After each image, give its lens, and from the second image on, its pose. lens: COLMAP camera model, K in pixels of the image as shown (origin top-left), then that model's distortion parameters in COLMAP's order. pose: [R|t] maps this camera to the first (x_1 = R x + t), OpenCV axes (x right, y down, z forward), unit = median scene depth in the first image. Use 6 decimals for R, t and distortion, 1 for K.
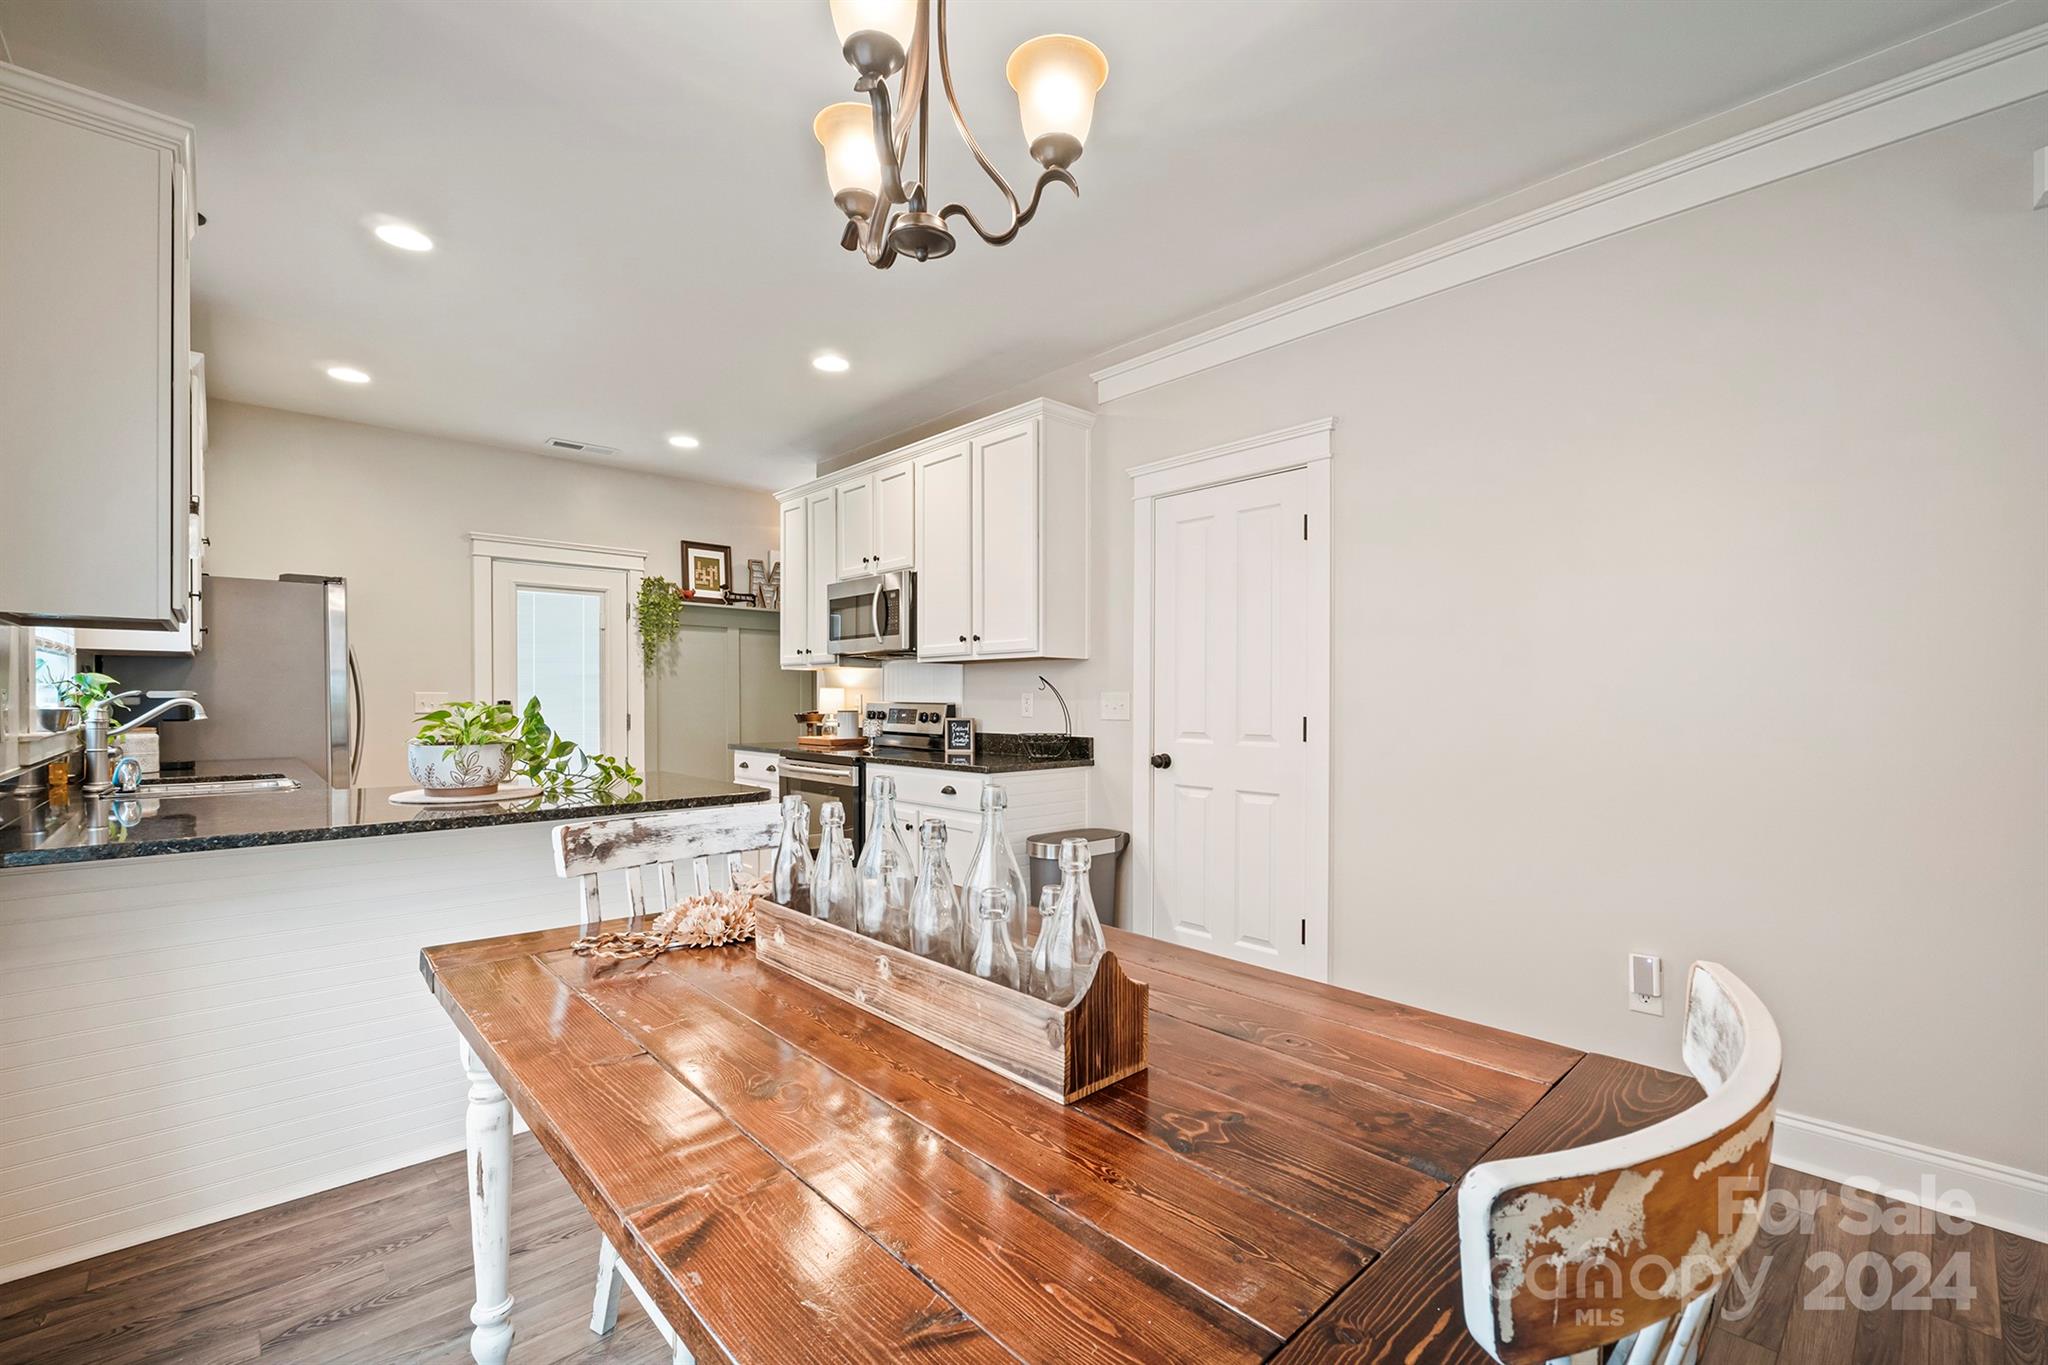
lens RADIAL K [[860.8, 0, 1018.9], [0, 860.8, 708.2], [0, 0, 1]] dist [-0.009742, 0.000354]
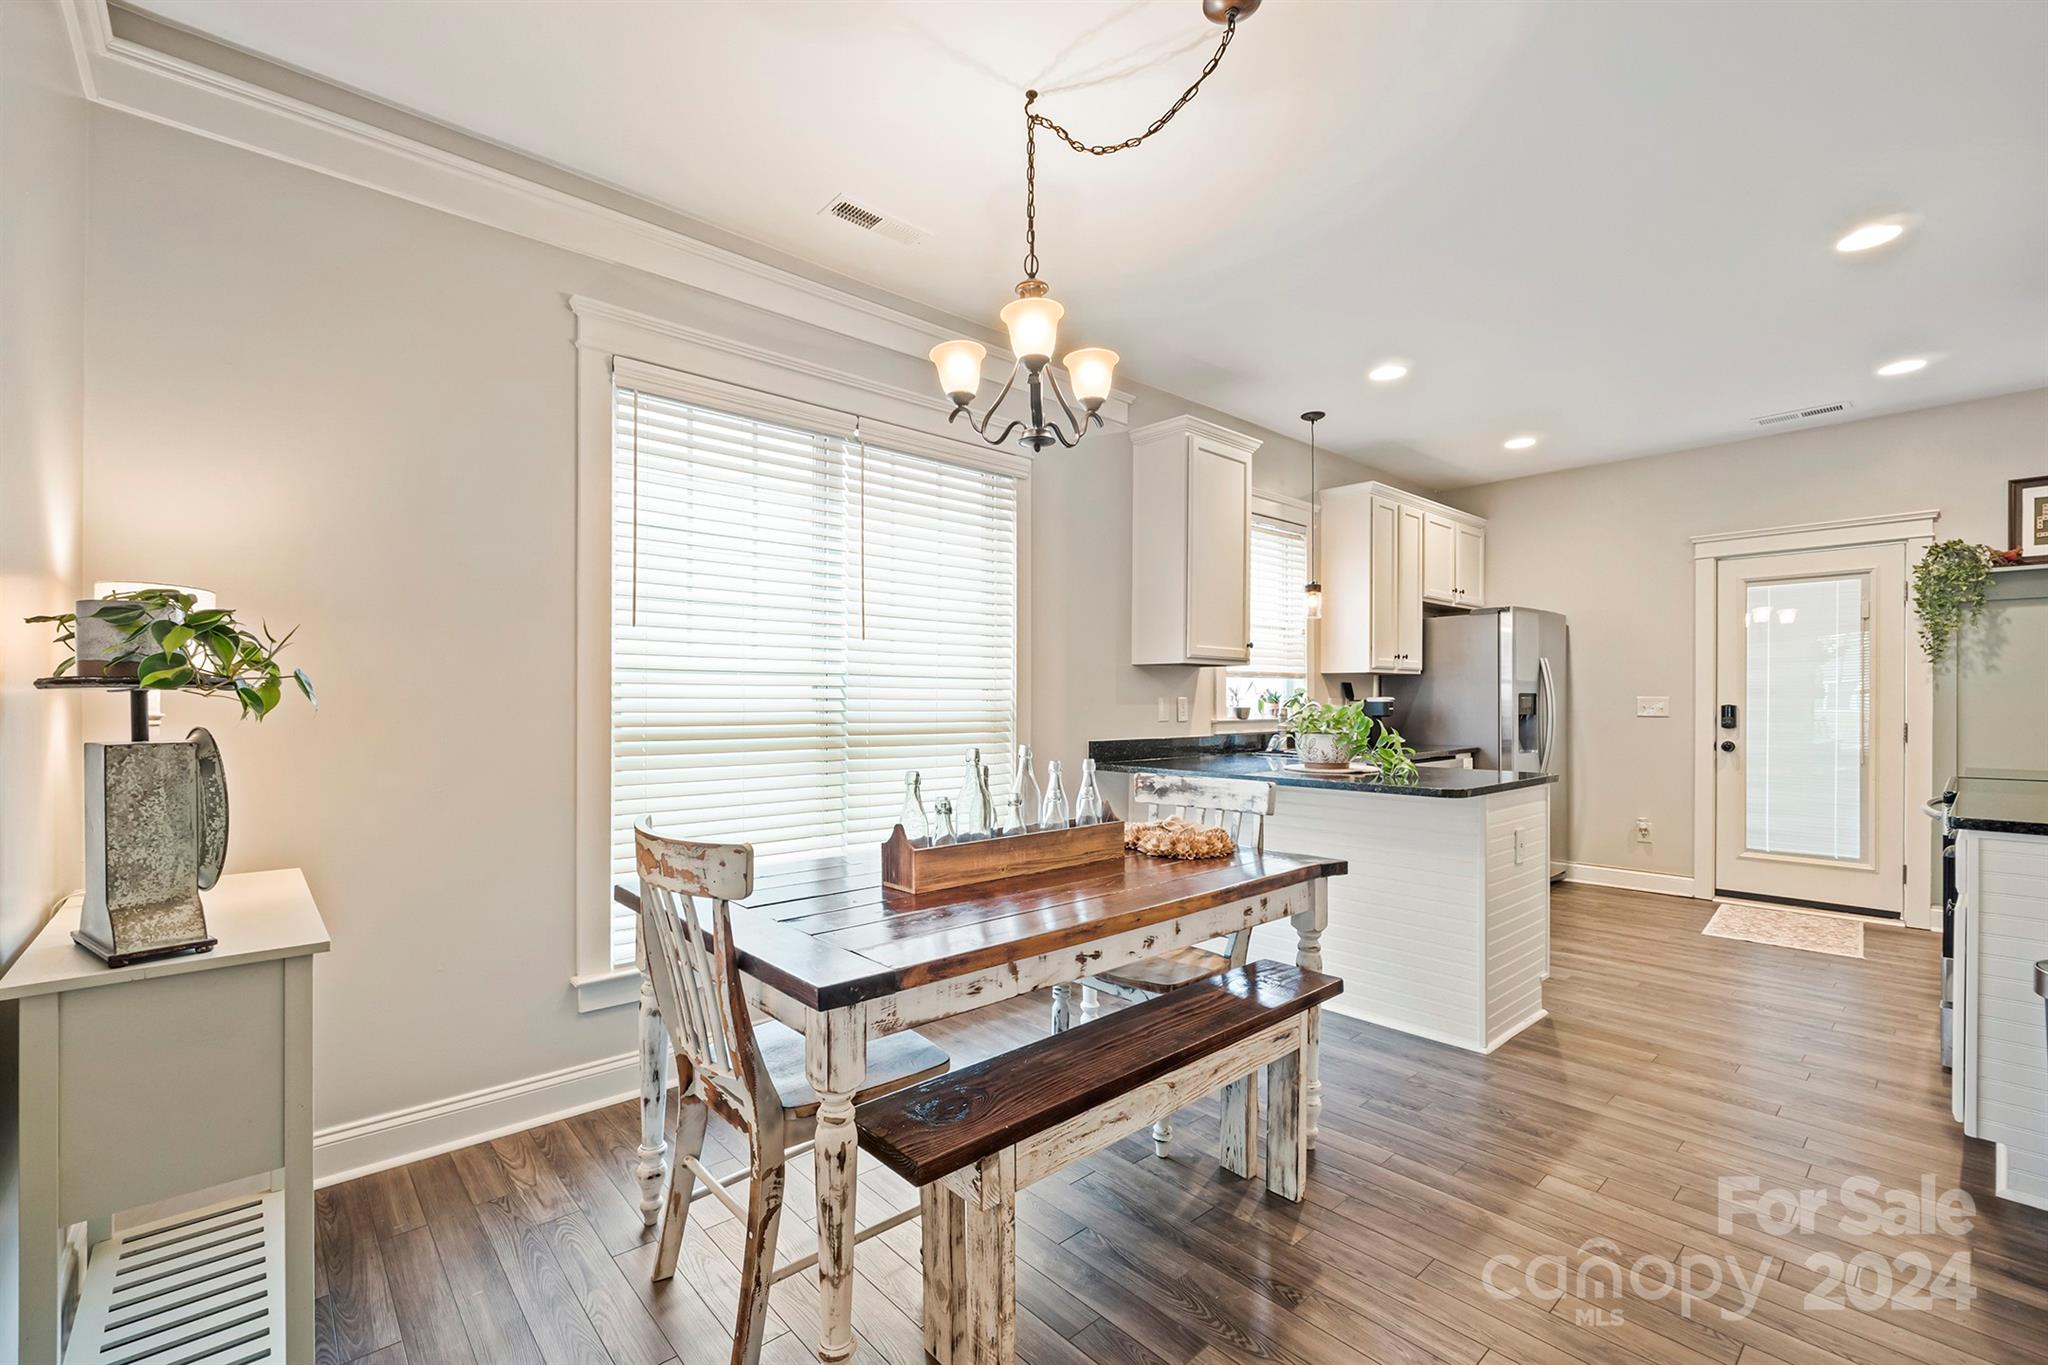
lens RADIAL K [[860.8, 0, 1016.9], [0, 860.8, 702.7], [0, 0, 1]] dist [-0.009742, 0.000354]
pose [[-0.029685, 0.003608, -0.999553, 0.414152], [-0.013989, 0.999894, 0.004025, -0.004397], [0.999461, 0.014102, -0.029631, 0.257518]]
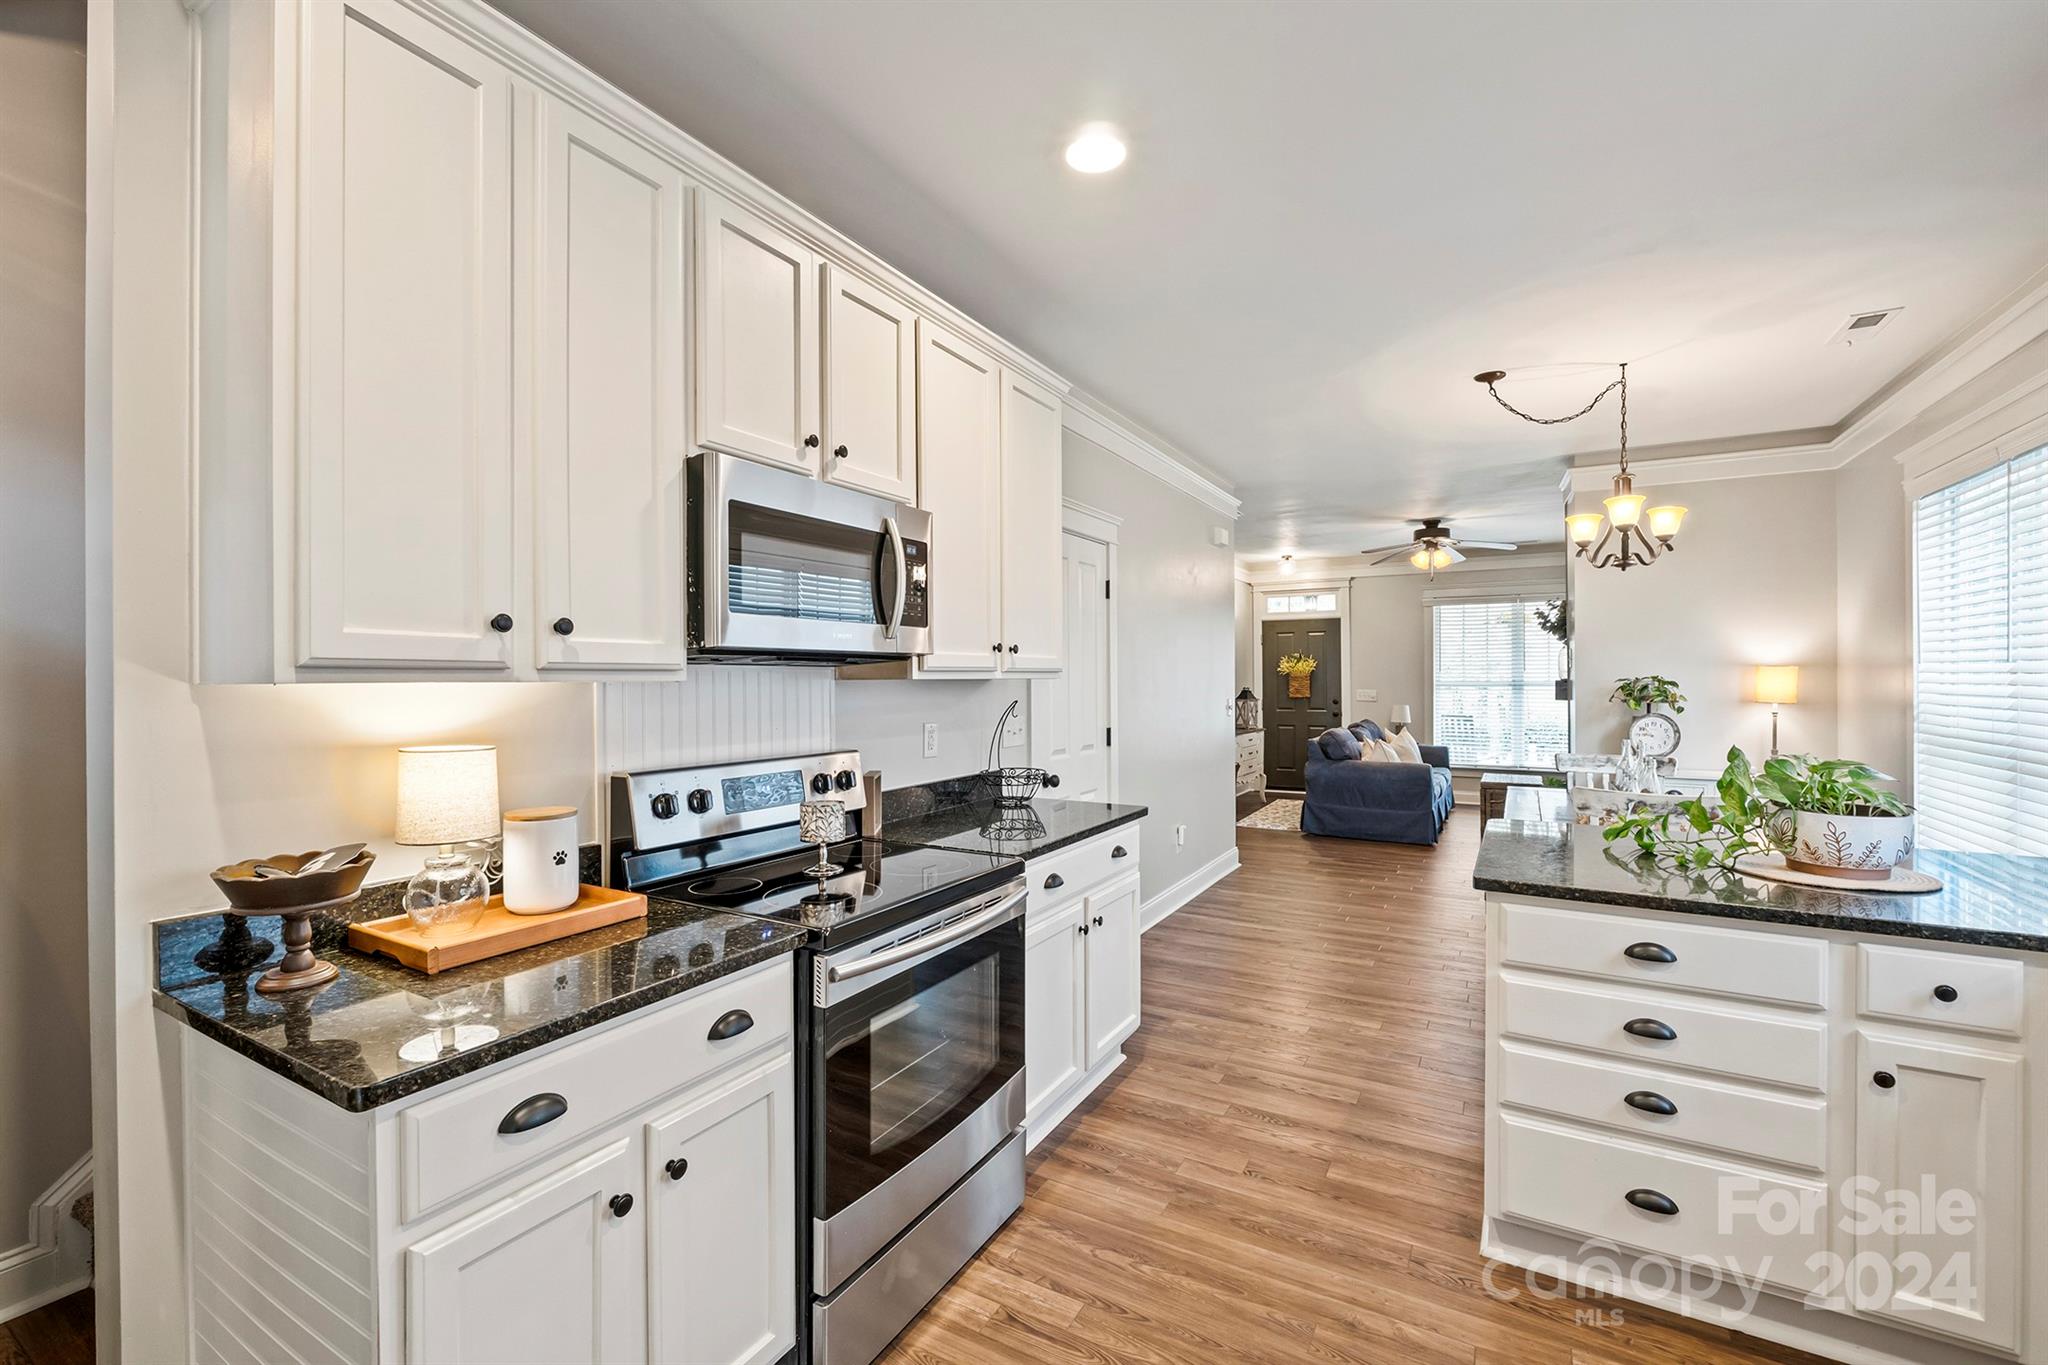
lens RADIAL K [[860.8, 0, 1021.2], [0, 860.8, 679.1], [0, 0, 1]] dist [-0.009742, 0.000354]
pose [[-0.290821, -0.000652, 0.956777, -0.603621], [0.015892, 0.999859, 0.005512, -0.049678], [-0.956645, 0.016808, -0.290770, 0.988349]]
